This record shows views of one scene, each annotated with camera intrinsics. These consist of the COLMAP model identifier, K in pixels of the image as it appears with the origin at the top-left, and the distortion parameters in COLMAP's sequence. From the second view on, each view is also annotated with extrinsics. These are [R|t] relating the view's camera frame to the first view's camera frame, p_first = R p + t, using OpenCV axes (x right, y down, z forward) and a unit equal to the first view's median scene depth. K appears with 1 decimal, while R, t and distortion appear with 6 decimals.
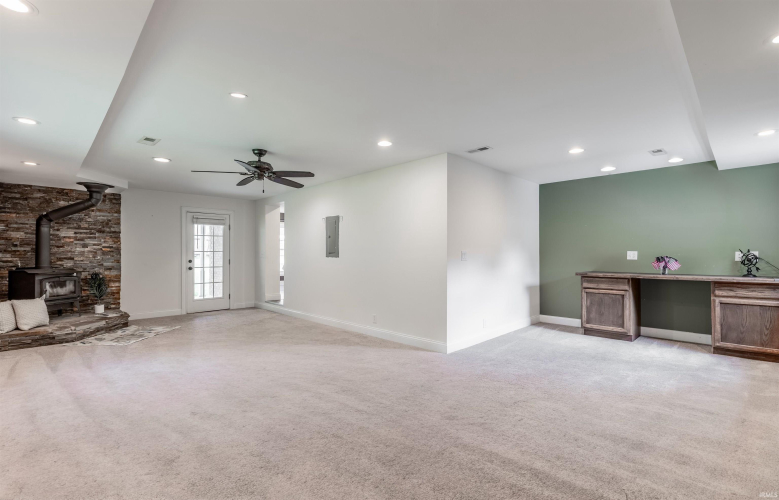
lens RADIAL K [[352.4, 0, 388.9], [0, 352.4, 251.5], [0, 0, 1]] dist [0.001791, 0.000198]
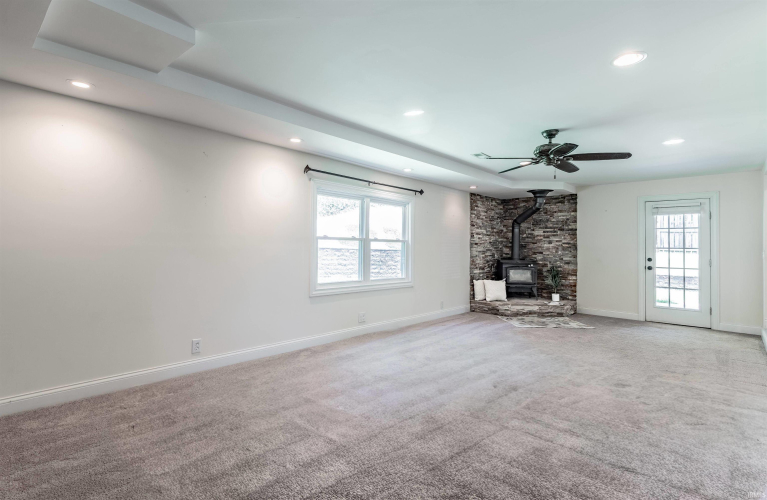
lens RADIAL K [[383.4, 0, 383.1], [0, 383.4, 244.9], [0, 0, 1]] dist [0.000784, 0.000144]
pose [[0.052654, -0.001071, -0.998612, 0.372045], [-0.008162, 0.999966, -0.001503, -0.001253], [0.998579, 0.008230, 0.052643, 0.360603]]
